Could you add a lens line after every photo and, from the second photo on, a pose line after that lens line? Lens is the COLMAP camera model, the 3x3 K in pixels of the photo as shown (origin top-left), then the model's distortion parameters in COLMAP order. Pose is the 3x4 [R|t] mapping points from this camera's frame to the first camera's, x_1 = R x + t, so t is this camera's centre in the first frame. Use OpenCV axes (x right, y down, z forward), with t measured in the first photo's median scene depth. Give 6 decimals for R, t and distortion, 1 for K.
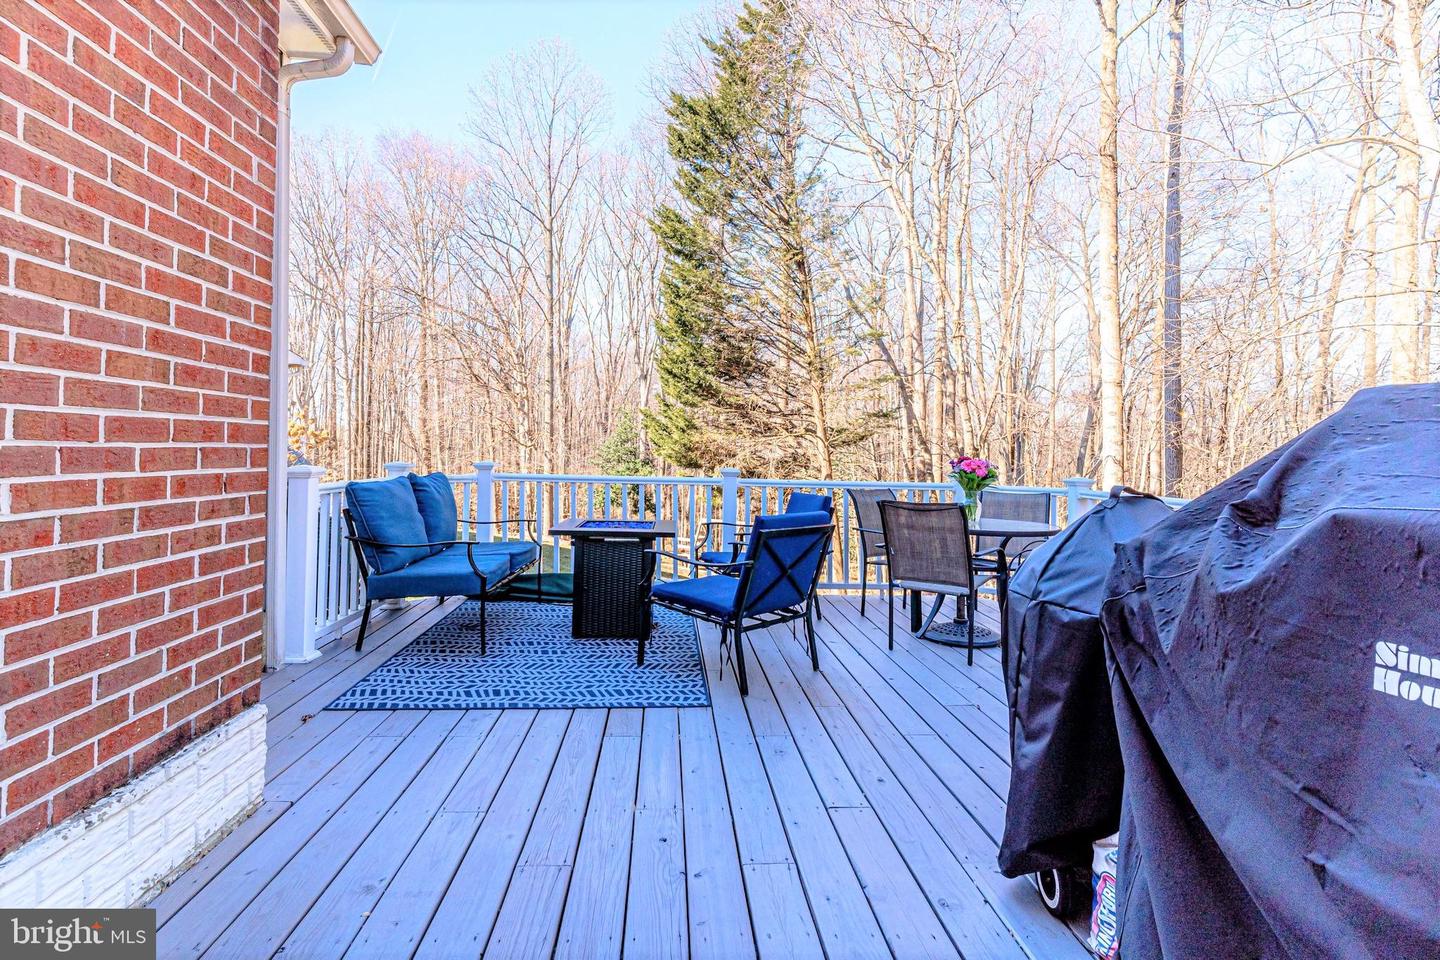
lens RADIAL K [[713.3, 0, 712.6], [0, 713.3, 420.9], [0, 0, 1]] dist [0.008739, -0.000064]
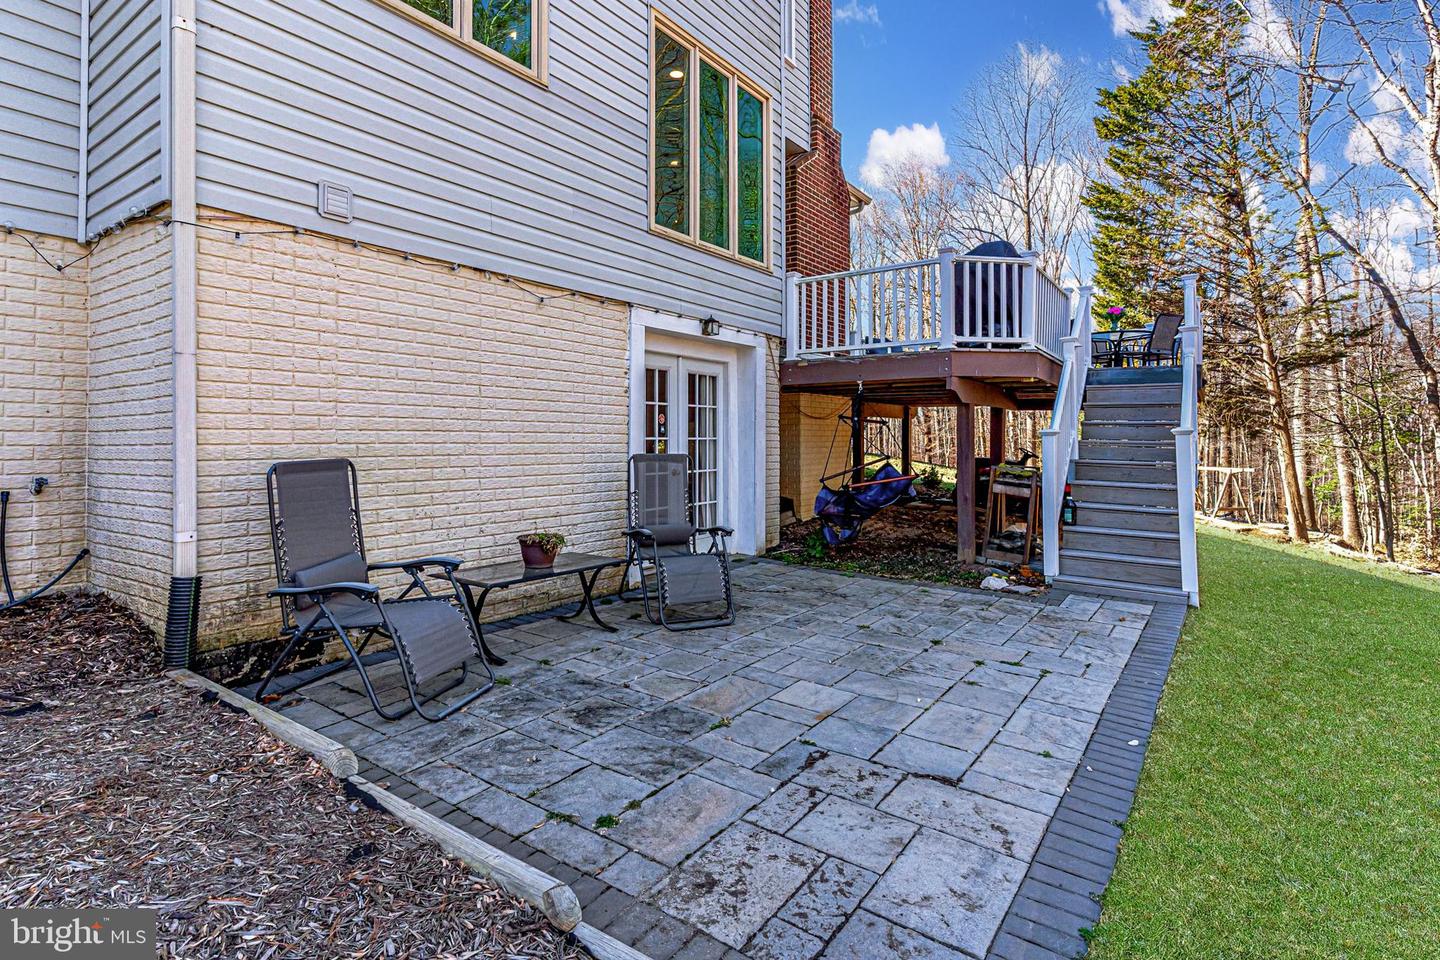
lens RADIAL K [[713.3, 0, 712.6], [0, 713.3, 420.9], [0, 0, 1]] dist [0.008739, -0.000064]
pose [[0.774110, -0.025209, -0.632549, 0.188488], [0.031290, 0.999509, -0.001541, 0.090587], [0.632278, -0.018599, 0.774519, -0.373272]]
